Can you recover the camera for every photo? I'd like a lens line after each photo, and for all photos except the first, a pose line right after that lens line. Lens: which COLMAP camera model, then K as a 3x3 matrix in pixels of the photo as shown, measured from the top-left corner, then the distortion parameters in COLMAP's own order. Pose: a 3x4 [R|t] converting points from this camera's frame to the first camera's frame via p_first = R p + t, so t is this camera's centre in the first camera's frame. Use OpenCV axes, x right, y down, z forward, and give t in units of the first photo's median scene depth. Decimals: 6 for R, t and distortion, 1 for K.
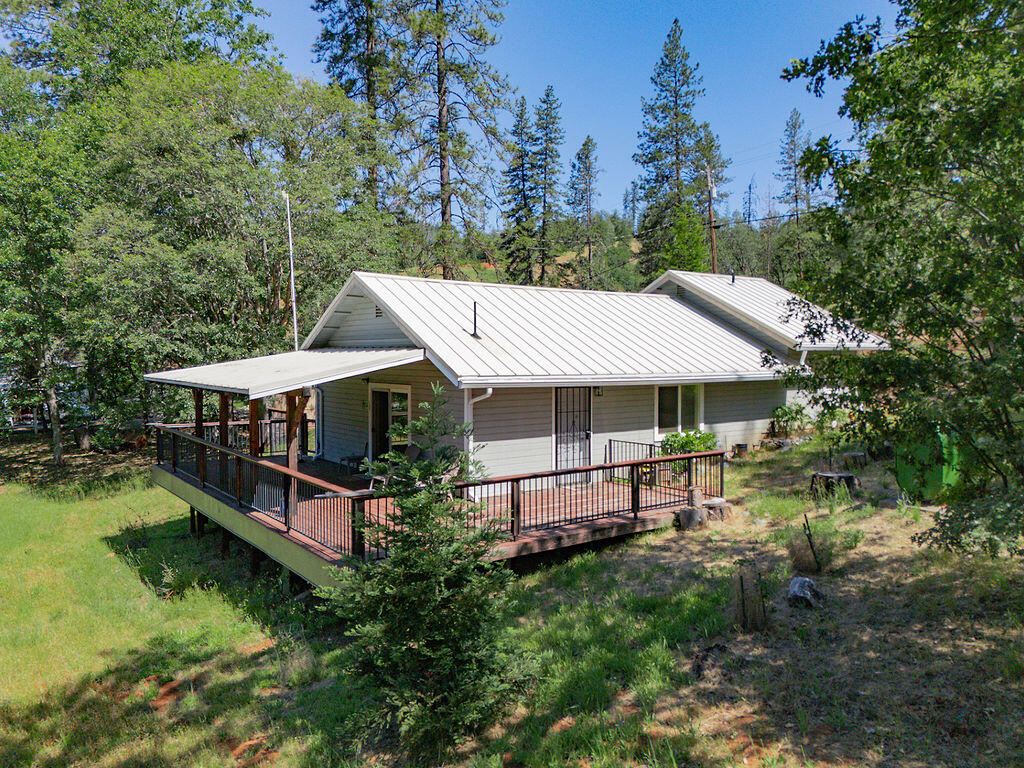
lens RADIAL K [[765.0, 0, 512.0], [0, 765.0, 384.0], [0, 0, 1]] dist [0.059923, -0.072102]
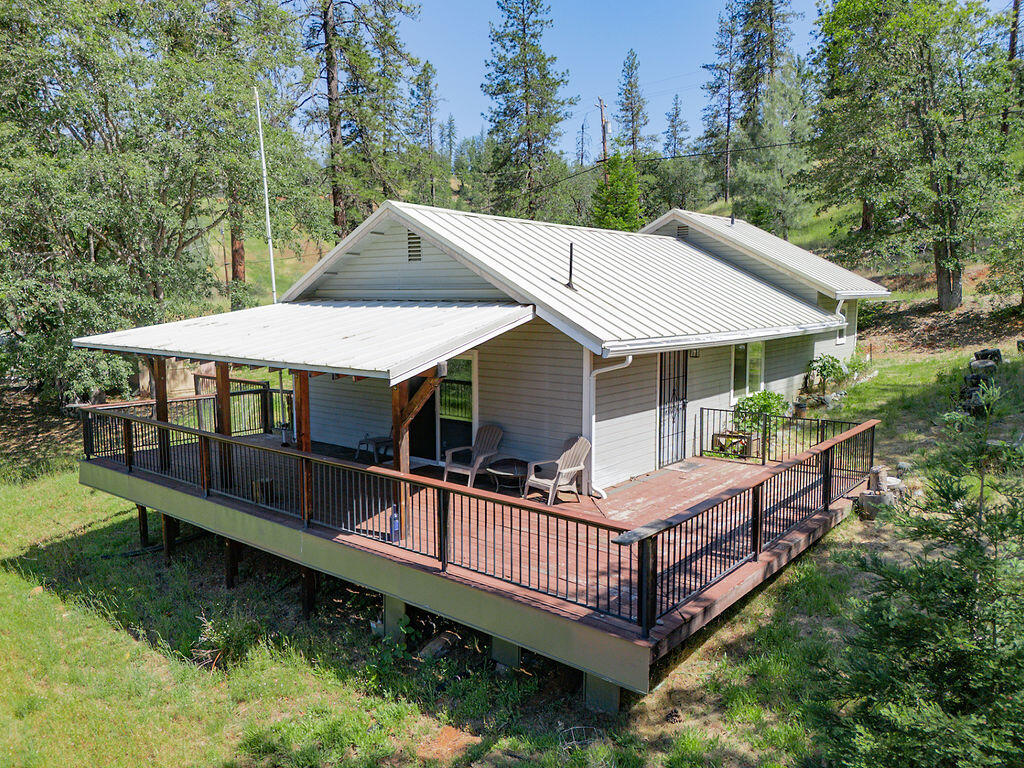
lens RADIAL K [[765.0, 0, 512.0], [0, 765.0, 384.0], [0, 0, 1]] dist [0.059923, -0.072102]
pose [[0.967094, -0.031094, 0.252510, -0.242858], [0.011123, 0.996722, 0.080136, -0.021009], [-0.254174, -0.074691, 0.964270, 0.187446]]
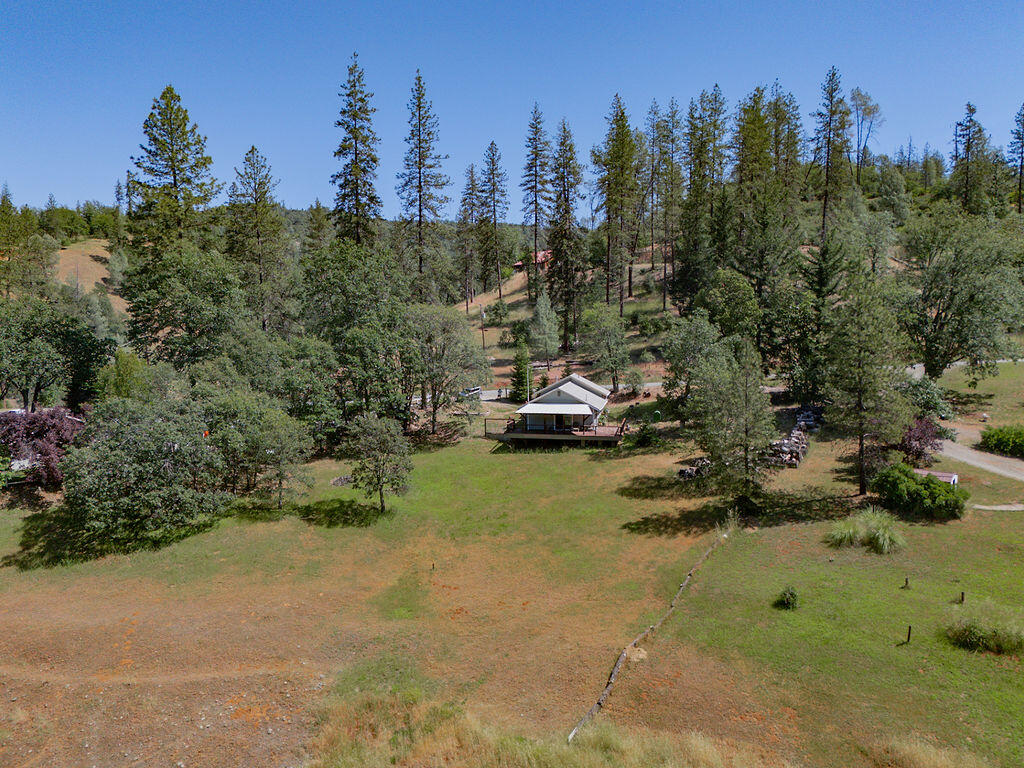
lens RADIAL K [[765.0, 0, 512.0], [0, 765.0, 384.0], [0, 0, 1]] dist [0.059923, -0.072102]
pose [[0.736060, -0.046209, 0.675337, -3.047578], [0.025418, 0.998850, 0.040642, -0.305587], [-0.676438, -0.012749, 0.736389, -1.931106]]
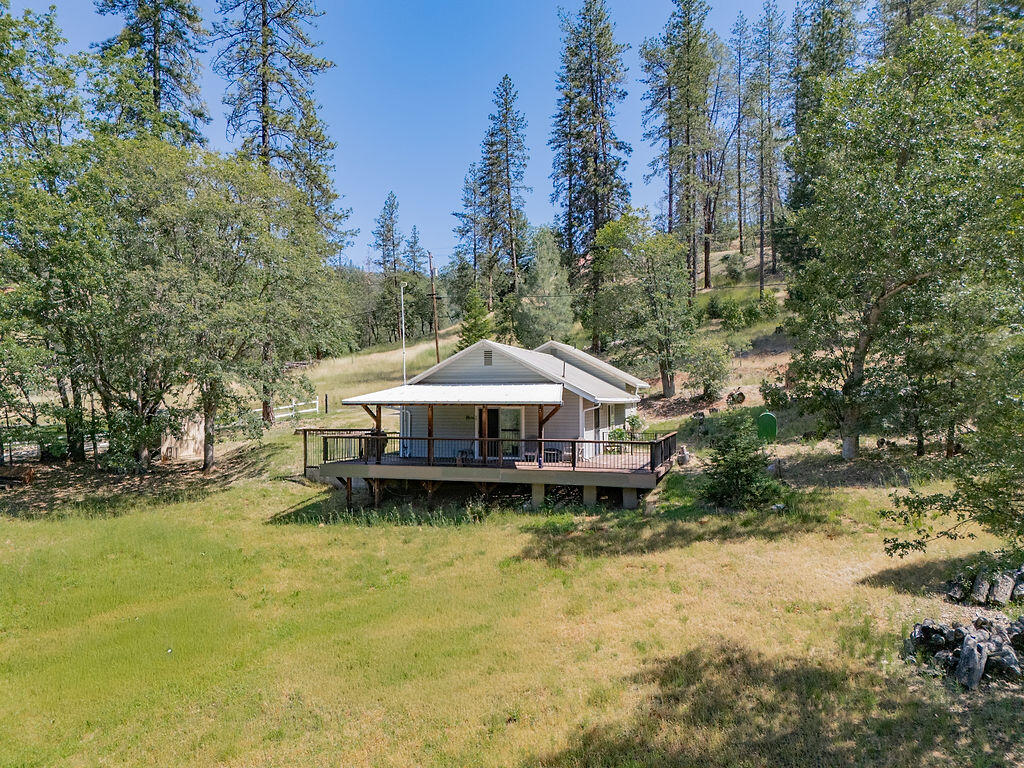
lens RADIAL K [[765.0, 0, 512.0], [0, 765.0, 384.0], [0, 0, 1]] dist [0.059923, -0.072102]
pose [[0.803549, 0.015486, 0.595037, -0.997437], [0.017068, 0.998651, -0.049039, 0.034139], [-0.594994, 0.049562, 0.802201, -0.345271]]
